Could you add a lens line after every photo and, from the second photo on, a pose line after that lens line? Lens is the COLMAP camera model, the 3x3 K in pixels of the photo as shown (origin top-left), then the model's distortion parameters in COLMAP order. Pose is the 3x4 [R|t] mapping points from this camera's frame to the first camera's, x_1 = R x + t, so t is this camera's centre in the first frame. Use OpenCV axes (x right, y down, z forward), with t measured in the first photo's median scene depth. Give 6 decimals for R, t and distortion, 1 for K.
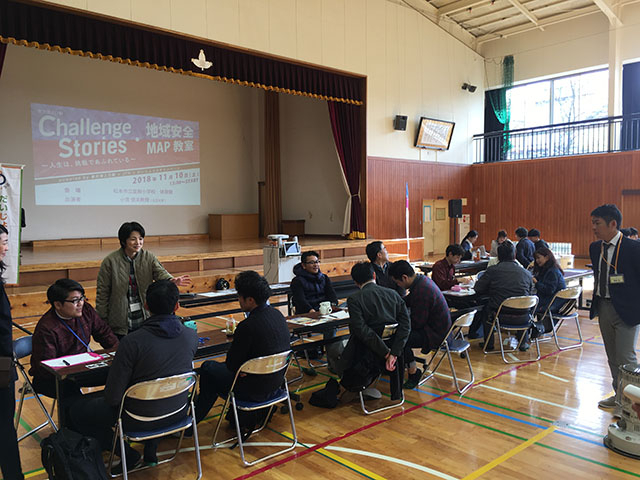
lens RADIAL K [[565.6, 0, 334.0], [0, 565.6, 239.5], [0, 0, 1]] dist [0.092204, -0.075704]
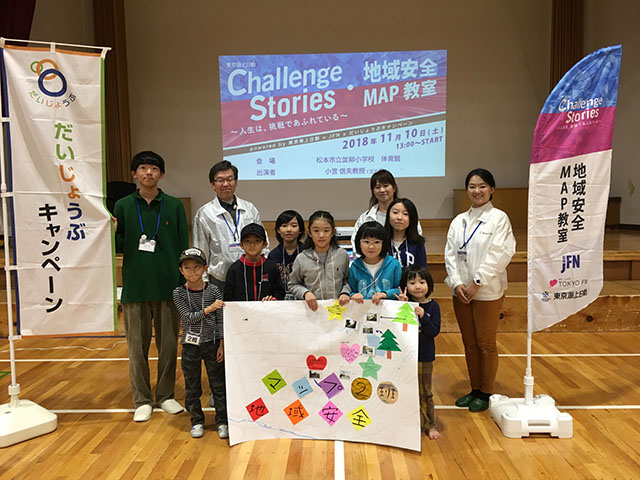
lens RADIAL K [[565.6, 0, 322.2], [0, 565.6, 241.7], [0, 0, 1]] dist [0.092204, -0.075704]
pose [[0.712381, 0.050294, -0.699989, 0.150660], [-0.027064, 0.998656, 0.044209, -0.010004], [0.701271, -0.012549, 0.712784, 0.465654]]
